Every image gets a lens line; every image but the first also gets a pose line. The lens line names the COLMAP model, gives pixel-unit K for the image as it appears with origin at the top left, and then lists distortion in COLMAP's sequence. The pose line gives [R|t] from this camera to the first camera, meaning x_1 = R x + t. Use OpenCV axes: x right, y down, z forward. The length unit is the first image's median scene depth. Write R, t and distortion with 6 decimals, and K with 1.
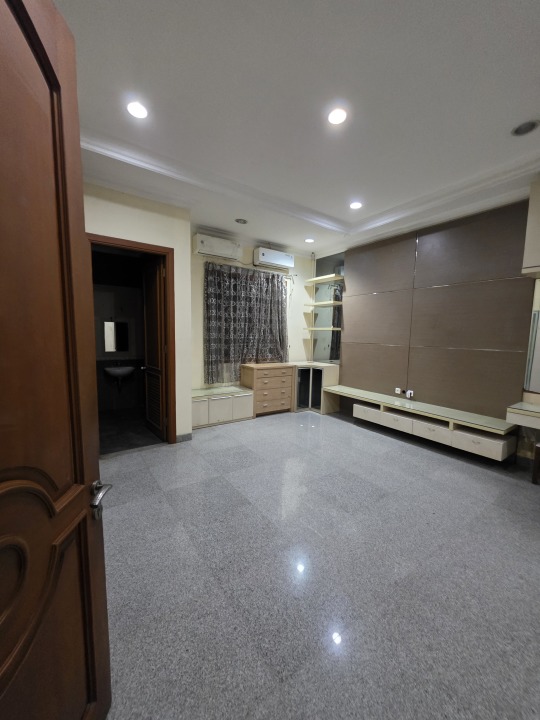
lens RADIAL K [[287.0, 0, 267.3], [0, 287.0, 361.3], [0, 0, 1]] dist [0.004902, 0.000426]
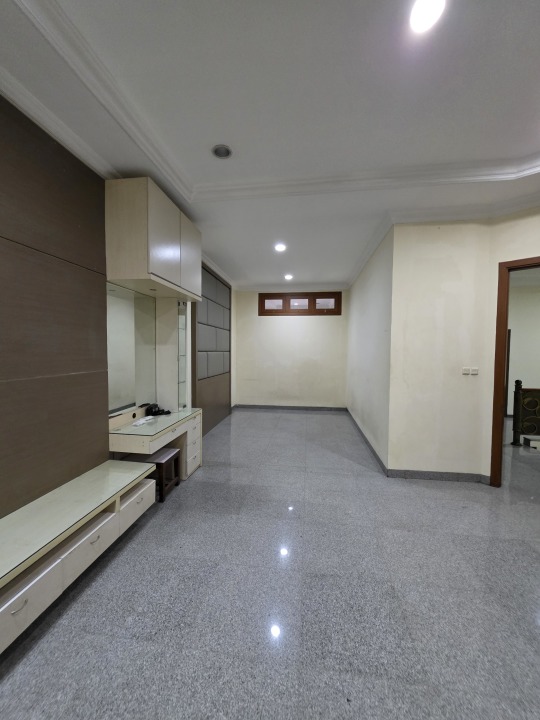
lens RADIAL K [[287.0, 0, 270.9], [0, 287.0, 360.7], [0, 0, 1]] dist [0.004902, 0.000426]
pose [[-0.738491, -0.052036, 0.672252, 0.016081], [0.045927, 0.990820, 0.127148, -0.090149], [-0.672697, 0.124772, -0.729322, 0.821774]]
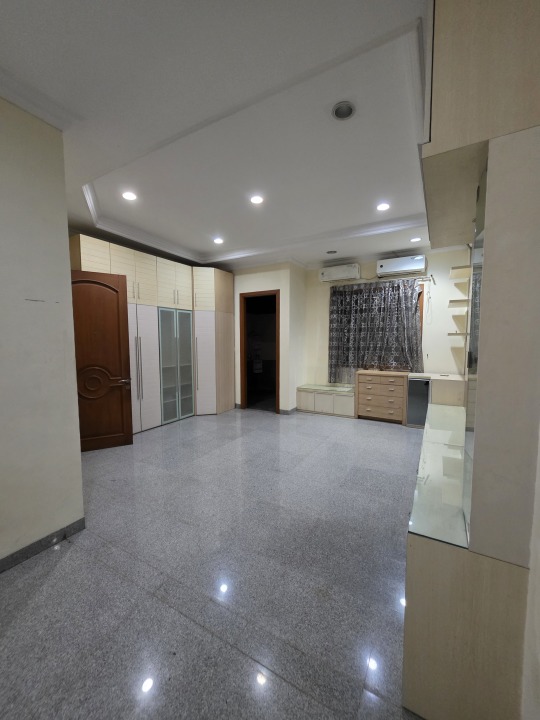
lens RADIAL K [[287.0, 0, 273.1], [0, 287.0, 361.4], [0, 0, 1]] dist [0.004902, 0.000426]
pose [[0.433726, 0.045090, -0.899916, 0.787932], [-0.080336, 0.996705, 0.011220, -0.006833], [0.897457, 0.067429, 0.435919, 0.216813]]
